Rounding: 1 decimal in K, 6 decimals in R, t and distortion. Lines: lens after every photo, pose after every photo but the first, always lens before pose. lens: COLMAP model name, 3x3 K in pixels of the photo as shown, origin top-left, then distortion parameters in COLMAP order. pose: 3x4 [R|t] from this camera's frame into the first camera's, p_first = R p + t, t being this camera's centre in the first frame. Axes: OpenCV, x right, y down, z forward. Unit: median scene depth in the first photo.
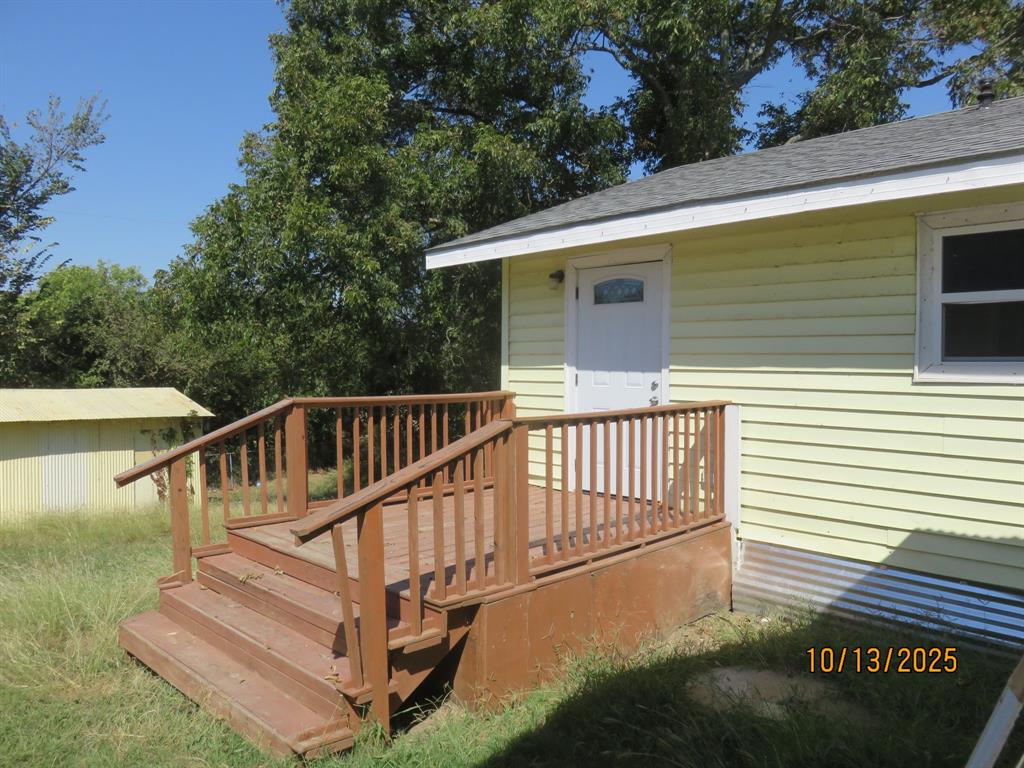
lens RADIAL K [[731.9, 0, 512.0], [0, 731.9, 384.0], [0, 0, 1]] dist [-0.003761, -0.000977]
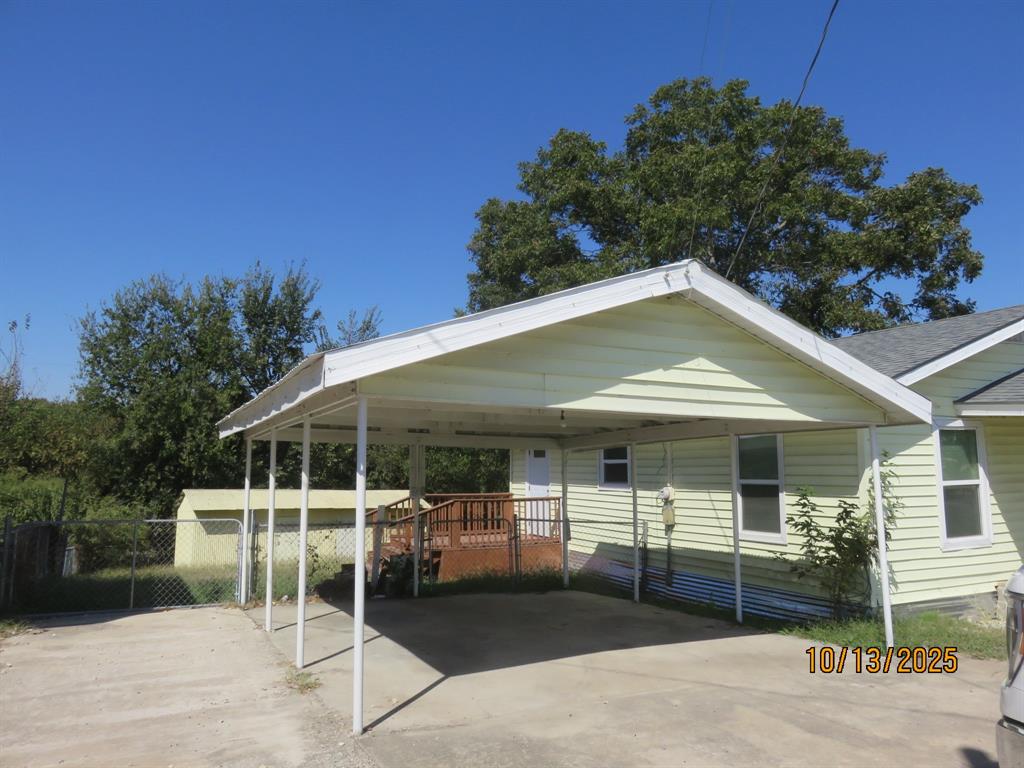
lens RADIAL K [[731.9, 0, 512.0], [0, 731.9, 384.0], [0, 0, 1]] dist [-0.003761, -0.000977]
pose [[0.942379, -0.040699, -0.332062, 0.794800], [-0.006725, 0.990067, -0.140435, -0.006340], [0.334479, 0.134577, 0.932745, -1.246607]]
